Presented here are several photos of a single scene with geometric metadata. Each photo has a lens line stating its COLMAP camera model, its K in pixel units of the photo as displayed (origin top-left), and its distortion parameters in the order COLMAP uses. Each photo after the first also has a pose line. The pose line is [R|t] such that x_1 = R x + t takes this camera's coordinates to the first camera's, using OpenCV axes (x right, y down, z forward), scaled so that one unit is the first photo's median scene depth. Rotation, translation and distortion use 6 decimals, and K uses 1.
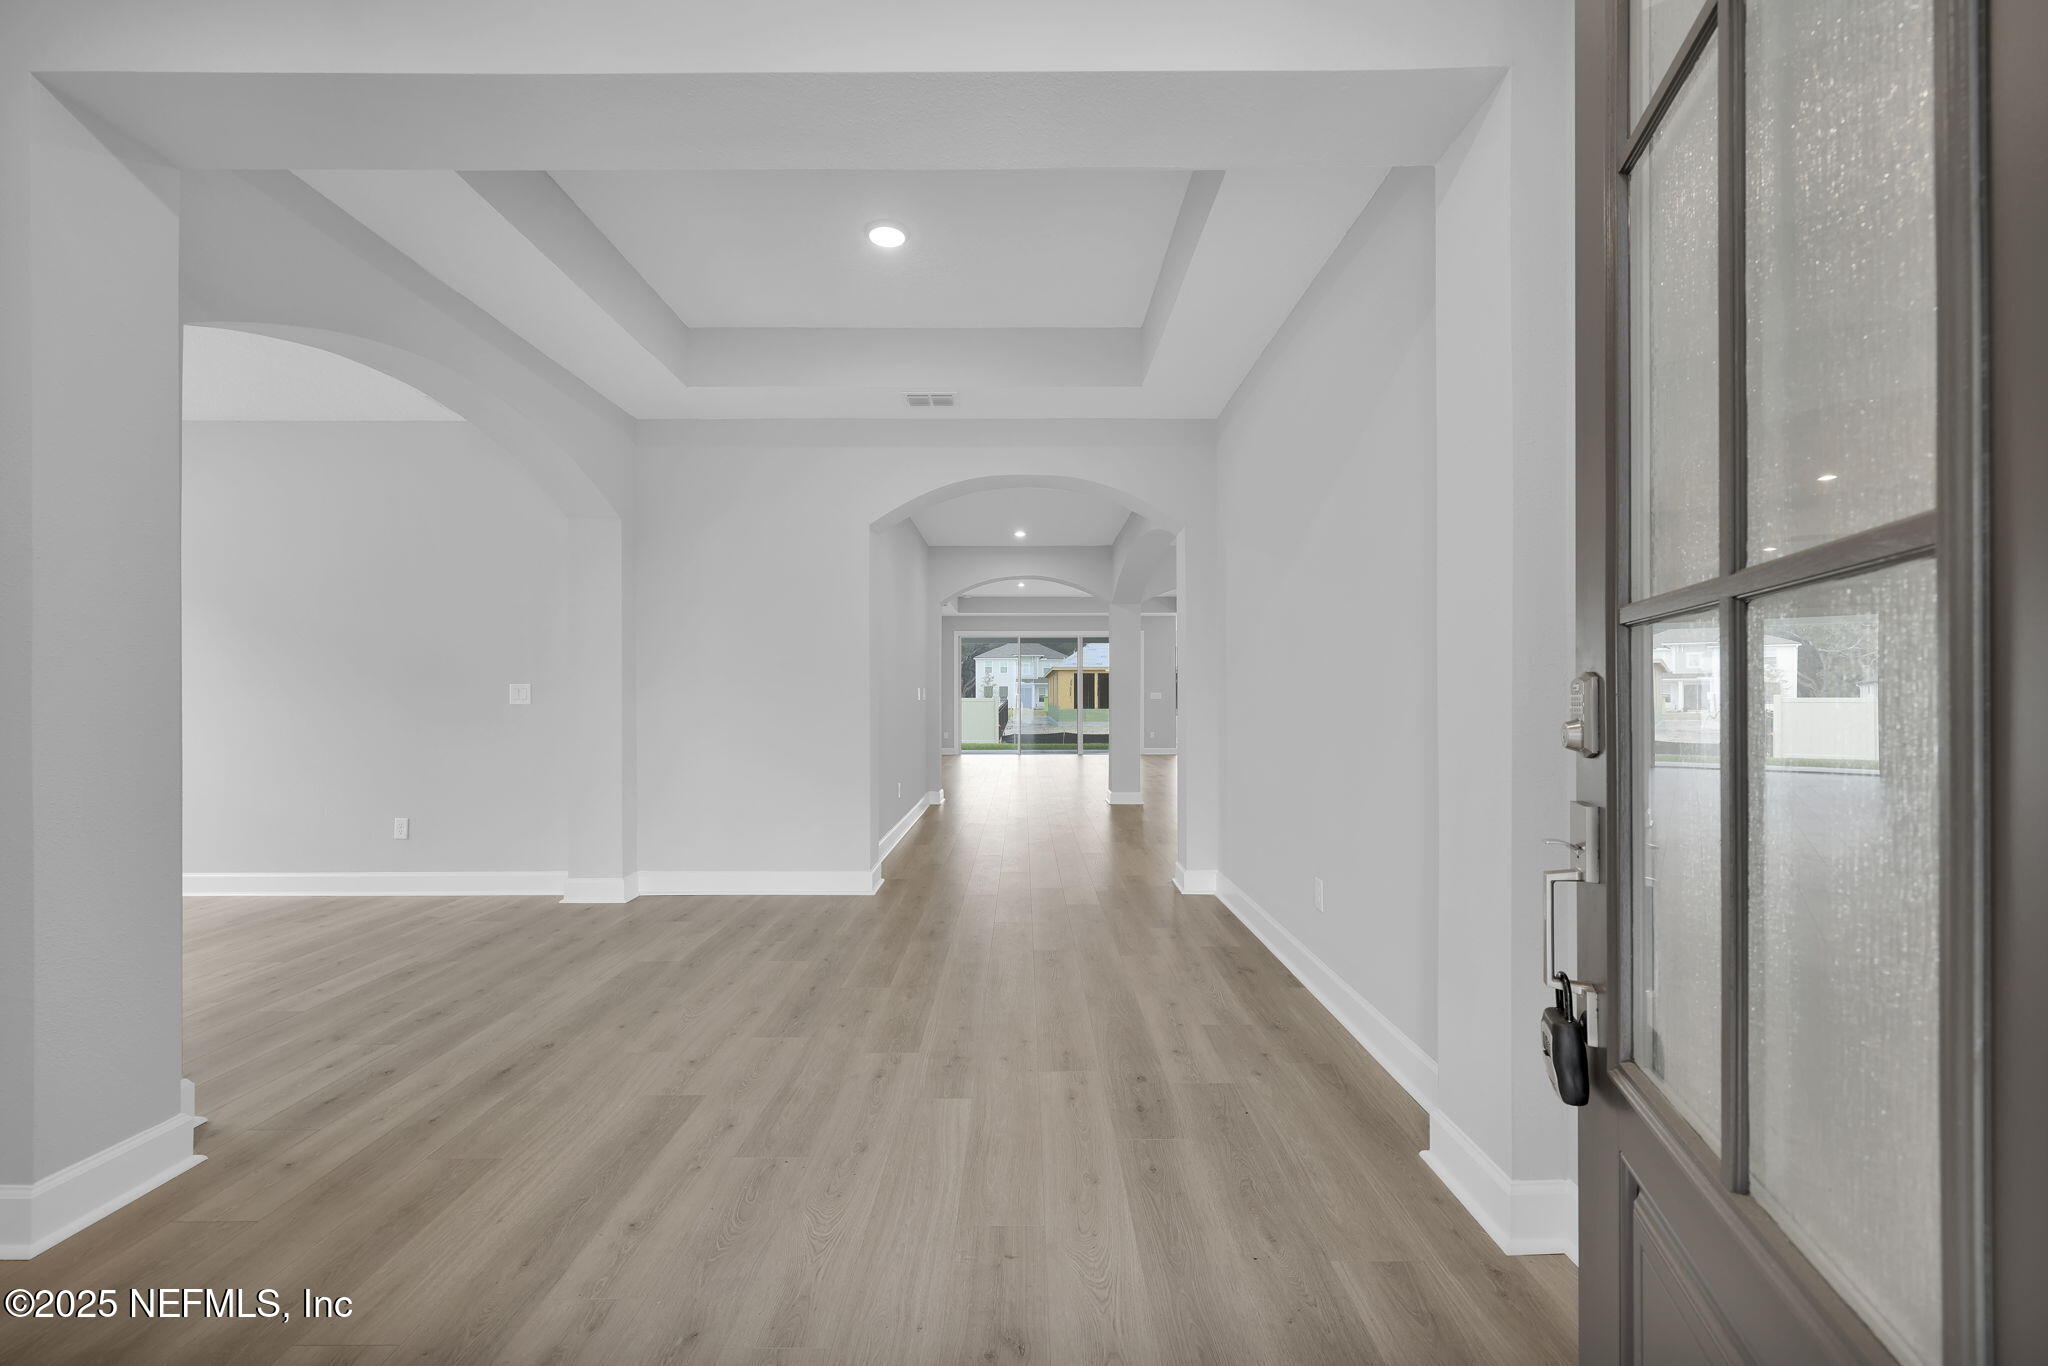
lens RADIAL K [[828.3, 0, 1024.0], [0, 828.3, 683.0], [0, 0, 1]] dist [0.002135, 0.000260]
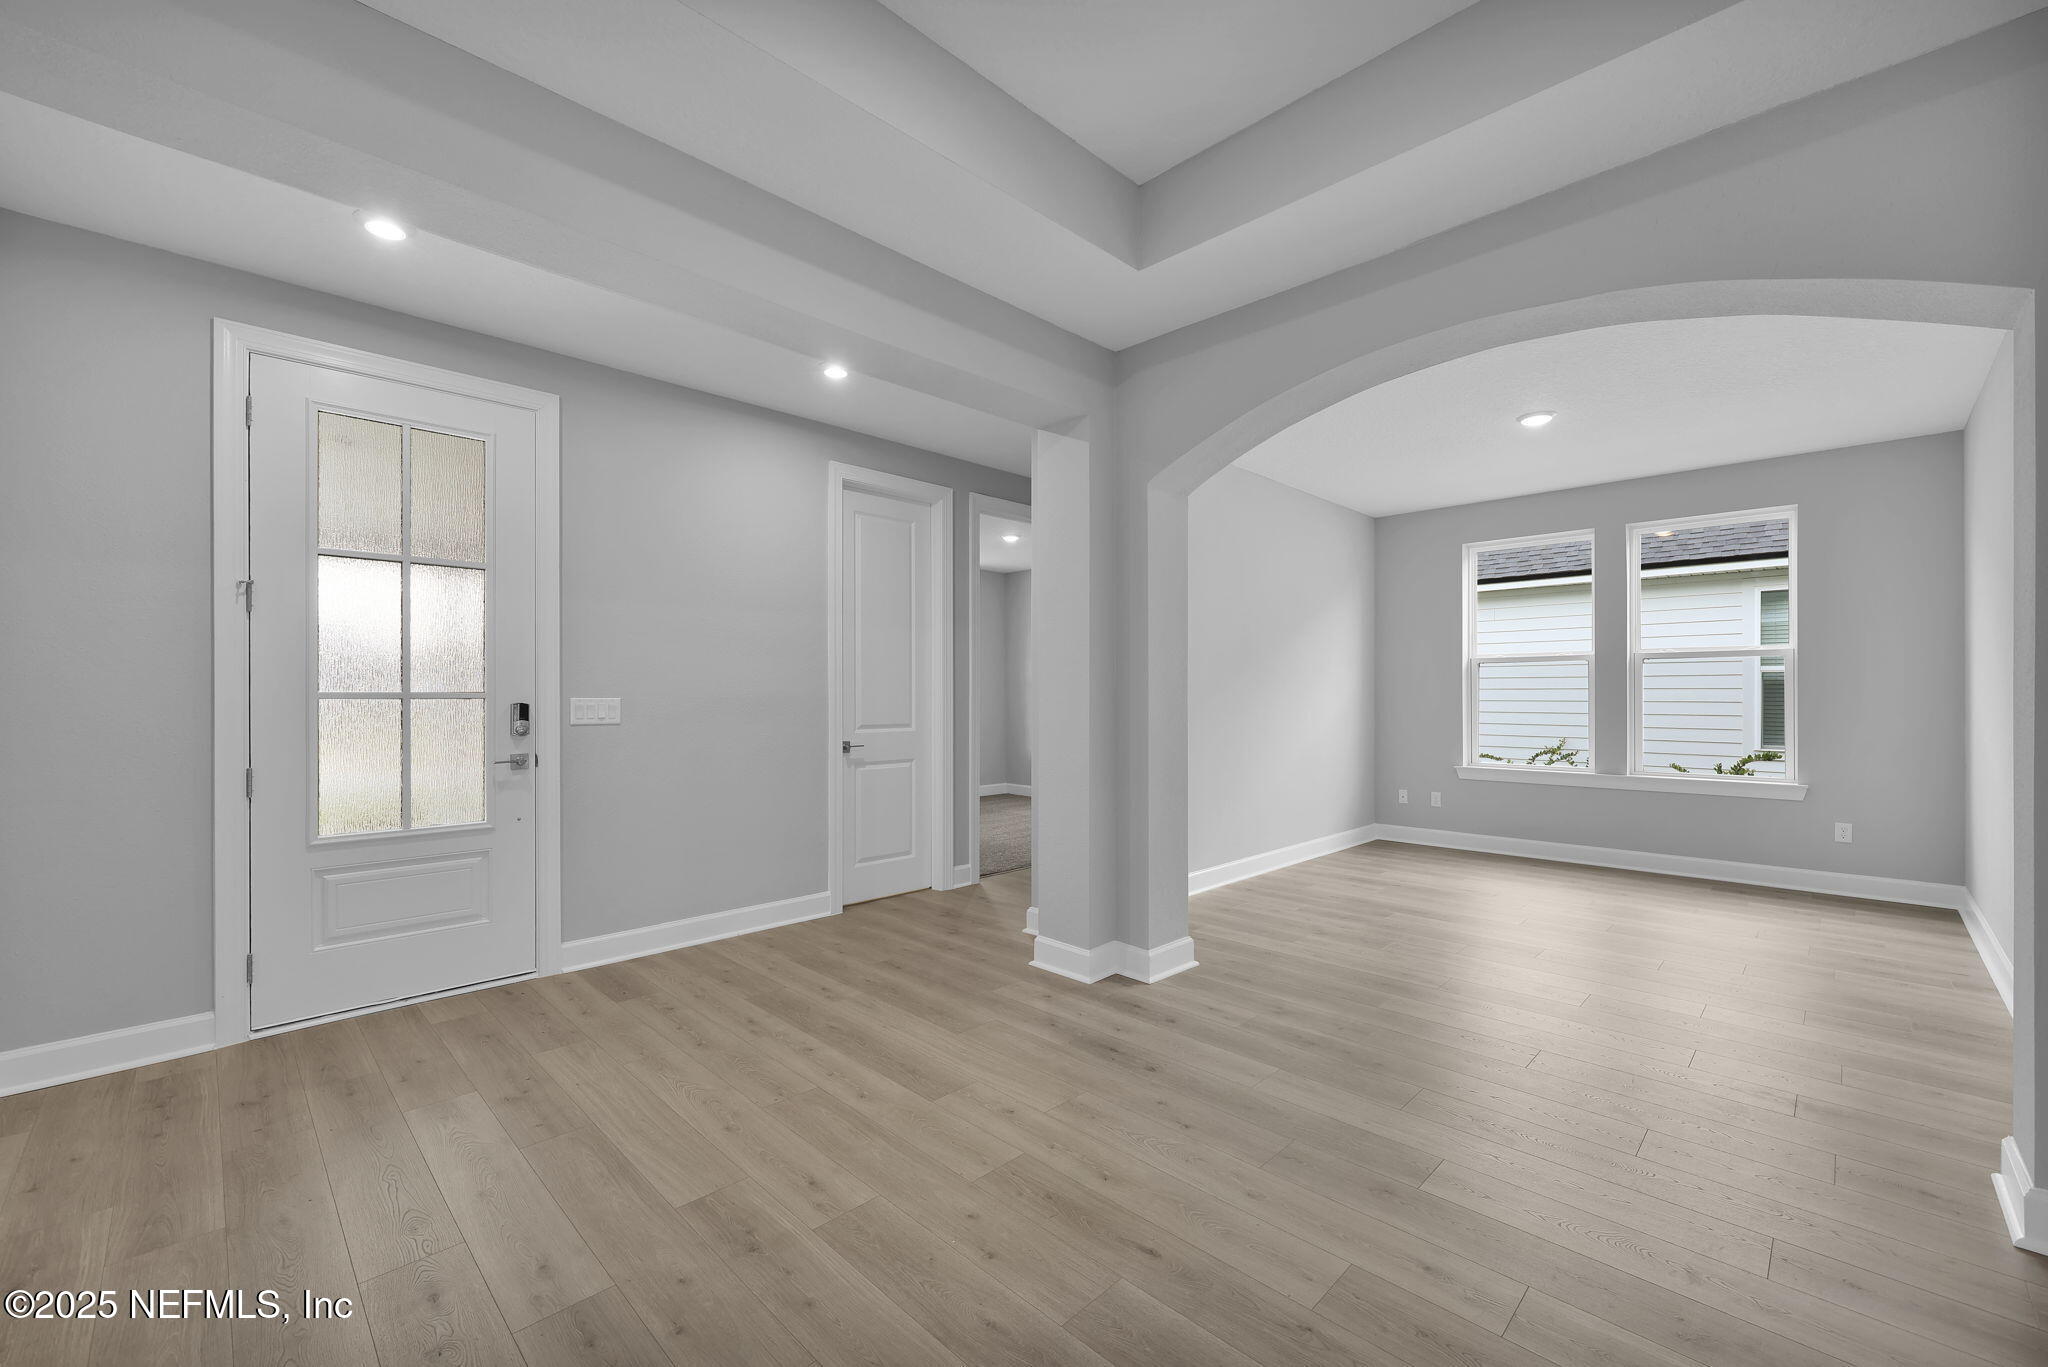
lens RADIAL K [[828.9, 0, 1022.5], [0, 828.9, 690.6], [0, 0, 1]] dist [0.000666, -0.000108]
pose [[-0.707395, 0.000546, -0.706818, 0.269489], [0.015871, 0.999760, -0.015112, -0.008228], [0.706640, -0.021908, -0.707234, 1.766656]]
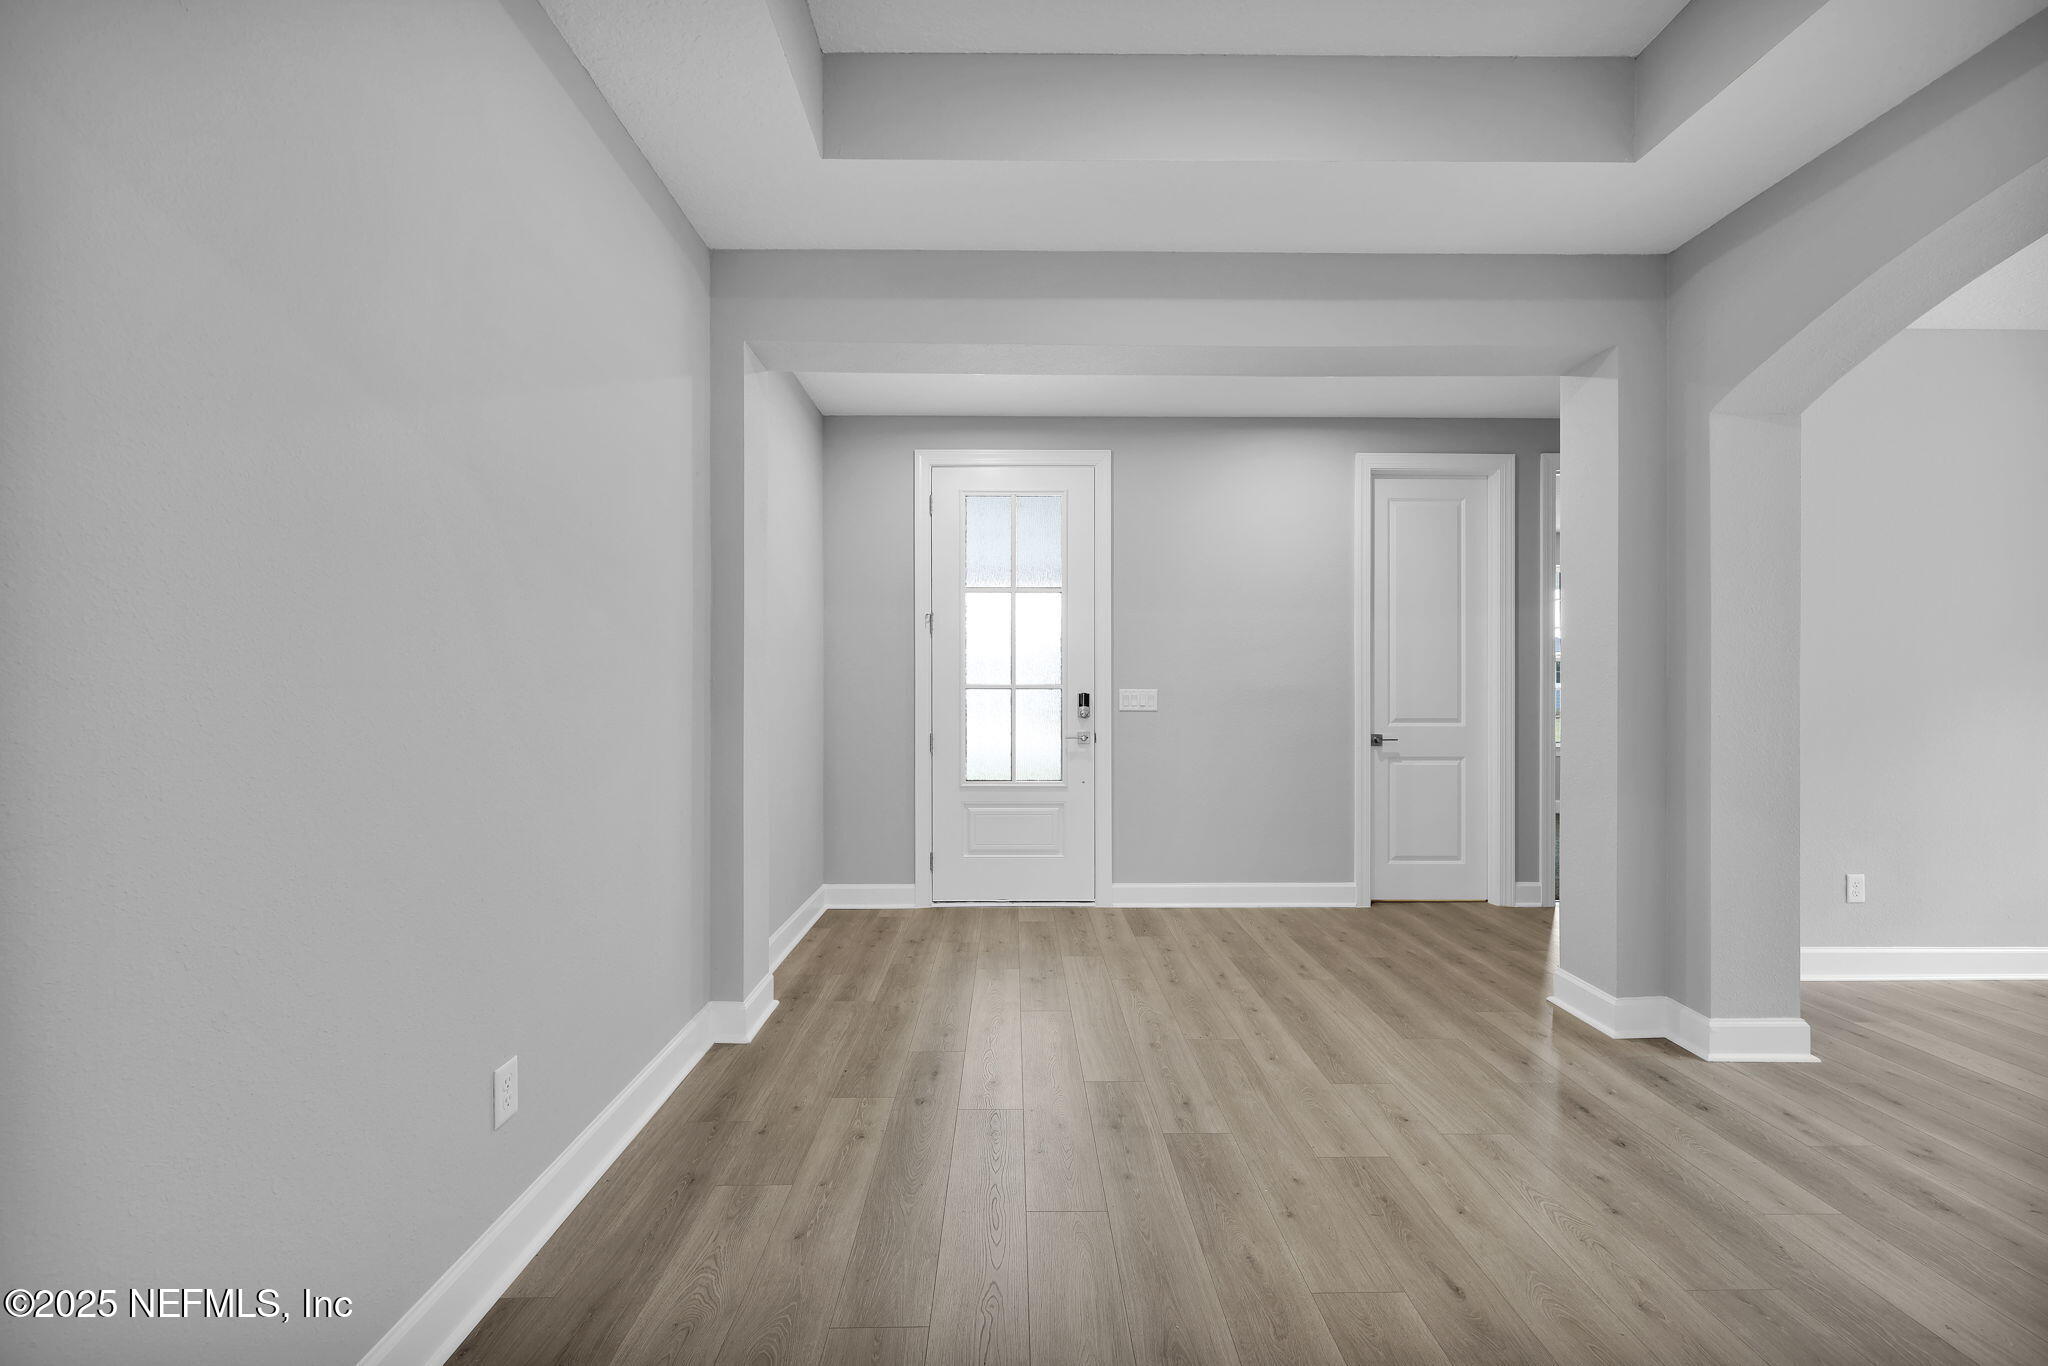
lens RADIAL K [[828.3, 0, 1024.0], [0, 828.3, 683.0], [0, 0, 1]] dist [0.002135, 0.000260]
pose [[-0.999911, 0.002269, -0.013133, 0.028625], [0.002586, 0.999705, -0.024167, 0.000414], [0.013074, -0.024199, -0.999622, 2.002403]]
